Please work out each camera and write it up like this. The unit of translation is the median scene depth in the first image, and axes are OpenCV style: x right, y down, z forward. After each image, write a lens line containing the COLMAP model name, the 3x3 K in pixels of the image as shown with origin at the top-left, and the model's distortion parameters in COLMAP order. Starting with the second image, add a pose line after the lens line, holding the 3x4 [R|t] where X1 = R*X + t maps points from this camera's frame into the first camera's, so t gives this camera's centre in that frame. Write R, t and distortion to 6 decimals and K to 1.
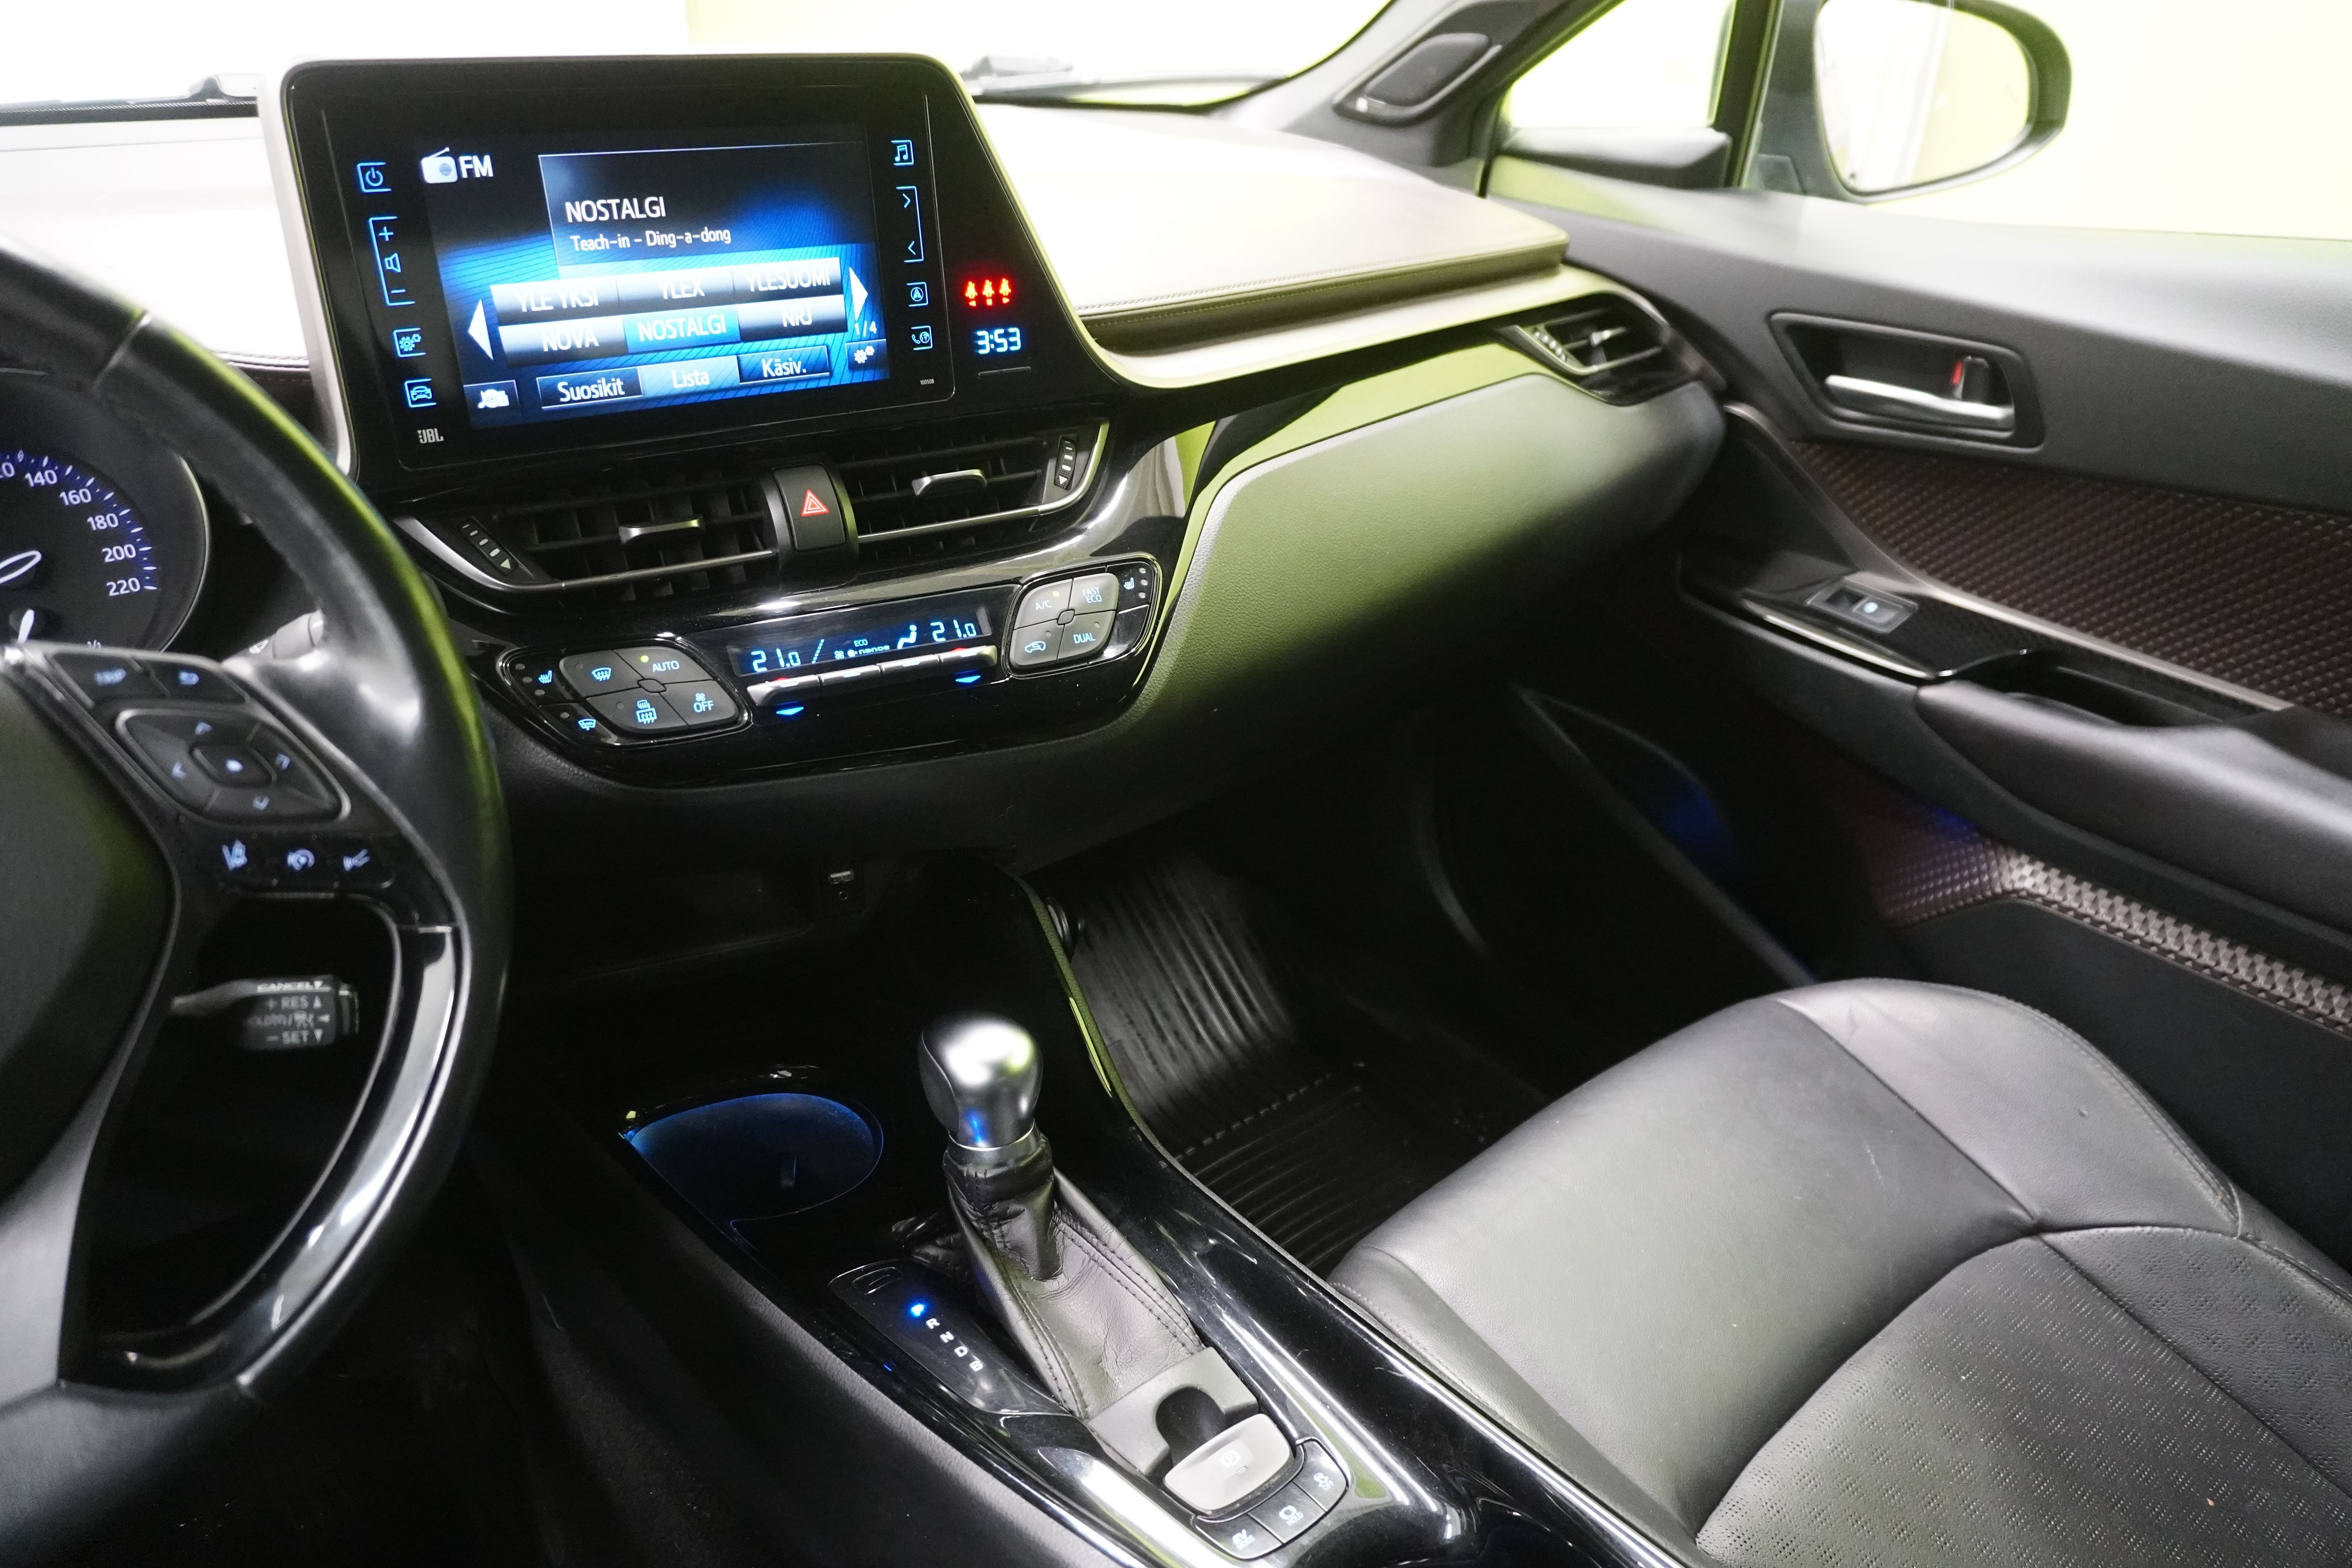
lens RADIAL K [[1580.0, 0, 1176.0], [0, 1580.0, 784.0], [0, 0, 1]] dist [-0.063330, 0.048963]
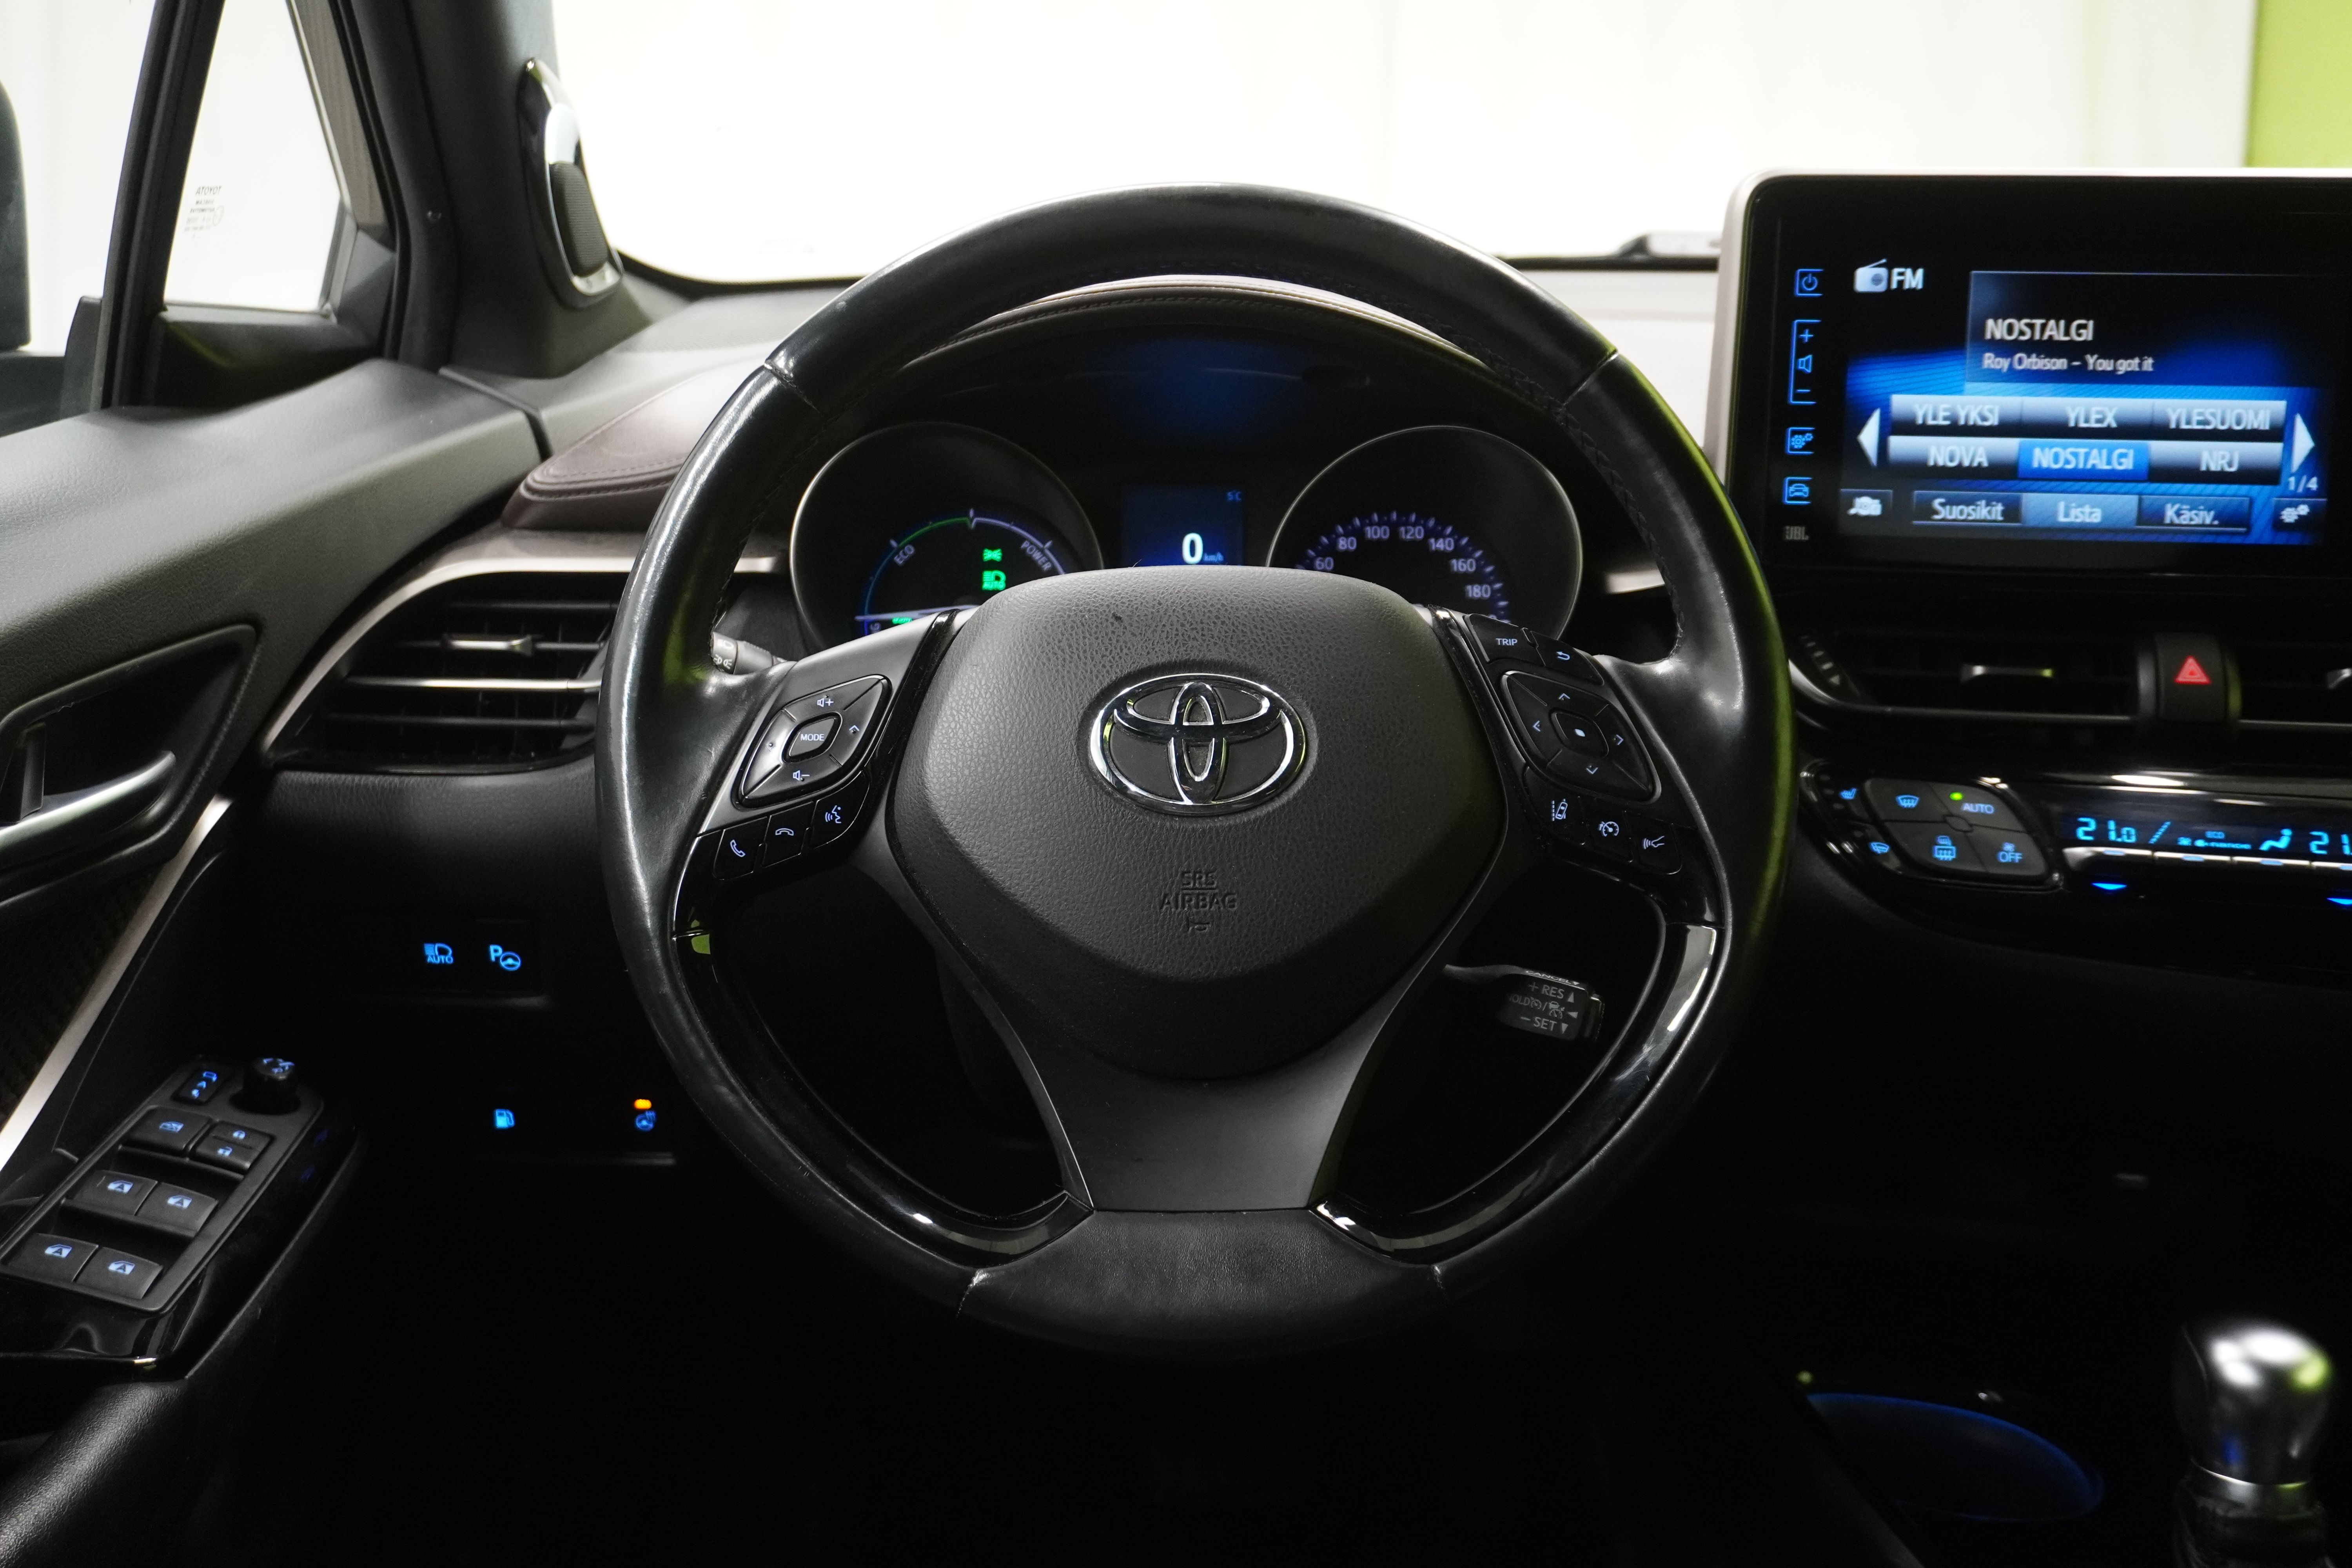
lens RADIAL K [[2316.3, 0, 1176.0], [0, 2316.3, 784.0], [0, 0, 1]] dist [0.015026, 0.004898]
pose [[0.776543, 0.148759, -0.612252, 0.138871], [-0.283032, 0.950526, -0.128031, 0.222431], [0.562916, 0.272709, 0.780228, -0.322442]]
